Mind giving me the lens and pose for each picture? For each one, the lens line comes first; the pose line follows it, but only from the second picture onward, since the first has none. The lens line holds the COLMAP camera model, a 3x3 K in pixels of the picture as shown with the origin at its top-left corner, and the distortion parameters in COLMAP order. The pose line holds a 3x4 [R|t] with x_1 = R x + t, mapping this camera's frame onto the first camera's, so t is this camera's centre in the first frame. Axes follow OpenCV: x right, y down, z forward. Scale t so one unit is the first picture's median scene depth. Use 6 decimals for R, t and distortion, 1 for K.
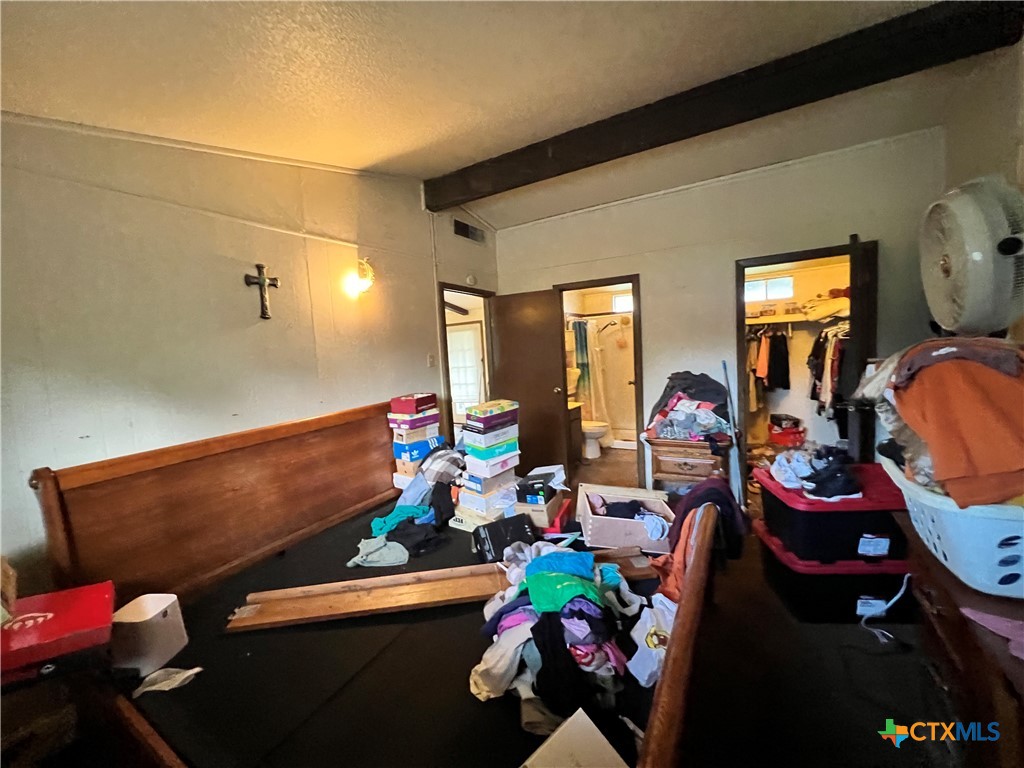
lens RADIAL K [[408.0, 0, 509.4], [0, 408.0, 383.0], [0, 0, 1]] dist [0.000366, -0.000023]
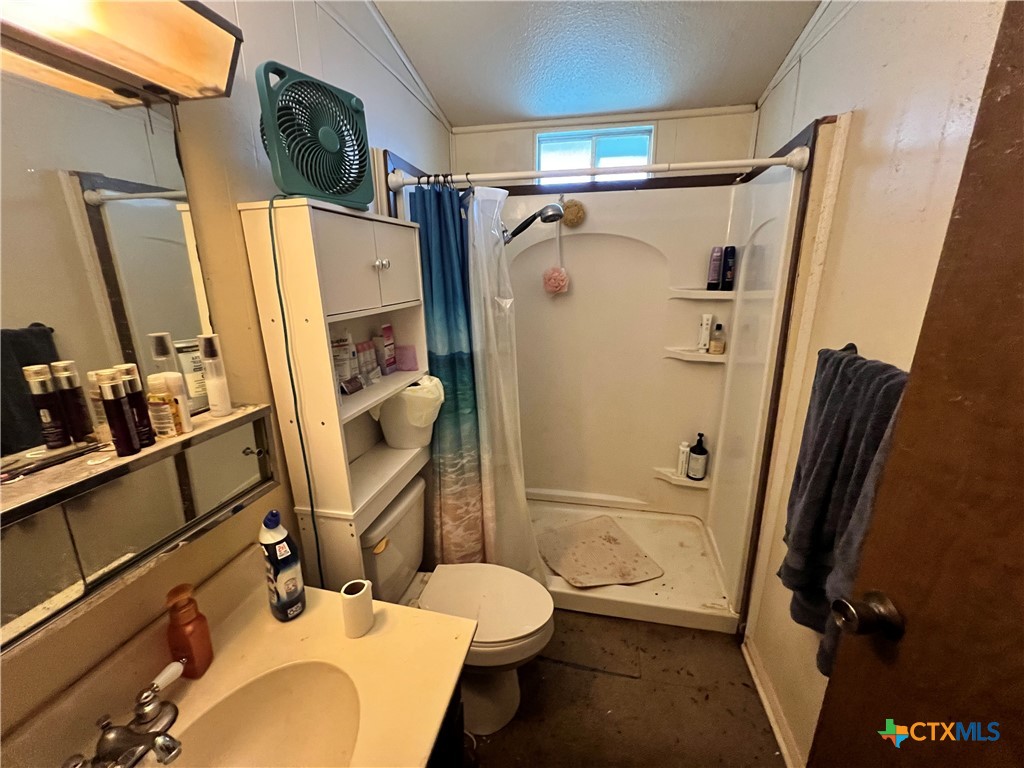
lens RADIAL K [[408.0, 0, 514.7], [0, 408.0, 381.3], [0, 0, 1]] dist [0.000366, -0.000023]
pose [[0.949217, -0.028589, 0.313320, 0.134248], [-0.020996, 0.987887, 0.153748, -0.073274], [-0.313920, -0.152519, 0.937119, 0.733684]]
